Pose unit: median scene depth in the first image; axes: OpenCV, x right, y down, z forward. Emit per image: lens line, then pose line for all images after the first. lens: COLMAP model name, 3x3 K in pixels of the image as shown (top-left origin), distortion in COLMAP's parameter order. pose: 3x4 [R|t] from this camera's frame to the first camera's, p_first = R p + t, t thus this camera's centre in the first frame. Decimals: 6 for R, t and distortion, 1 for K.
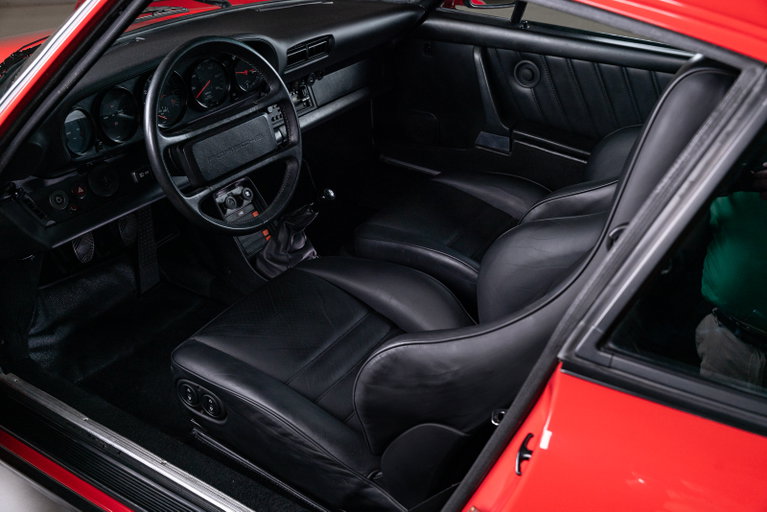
lens RADIAL K [[760.2, 0, 383.5], [0, 760.2, 256.0], [0, 0, 1]] dist [0.003934, 0.003985]
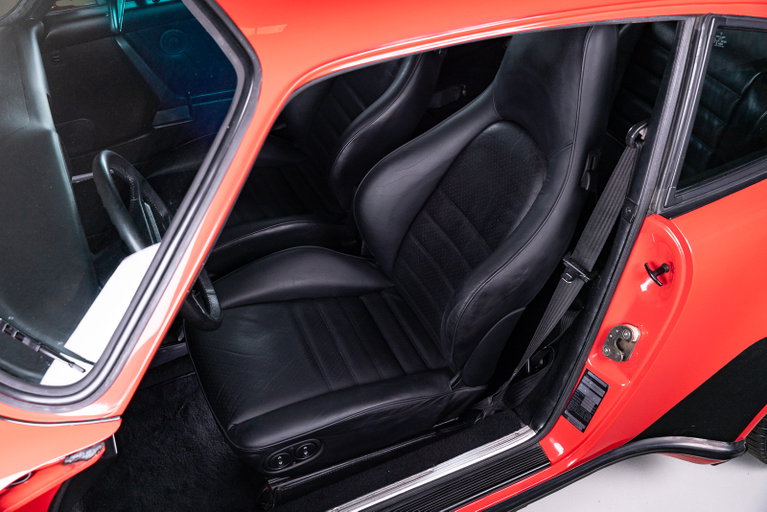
lens RADIAL K [[753.4, 0, 375.4], [0, 753.4, 257.9], [0, 0, 1]] dist [-0.002939, 0.009726]
pose [[0.555563, -0.583044, 0.592799, -0.502694], [0.450707, 0.810289, 0.374559, -0.300685], [-0.698723, 0.059087, 0.712948, 0.106800]]
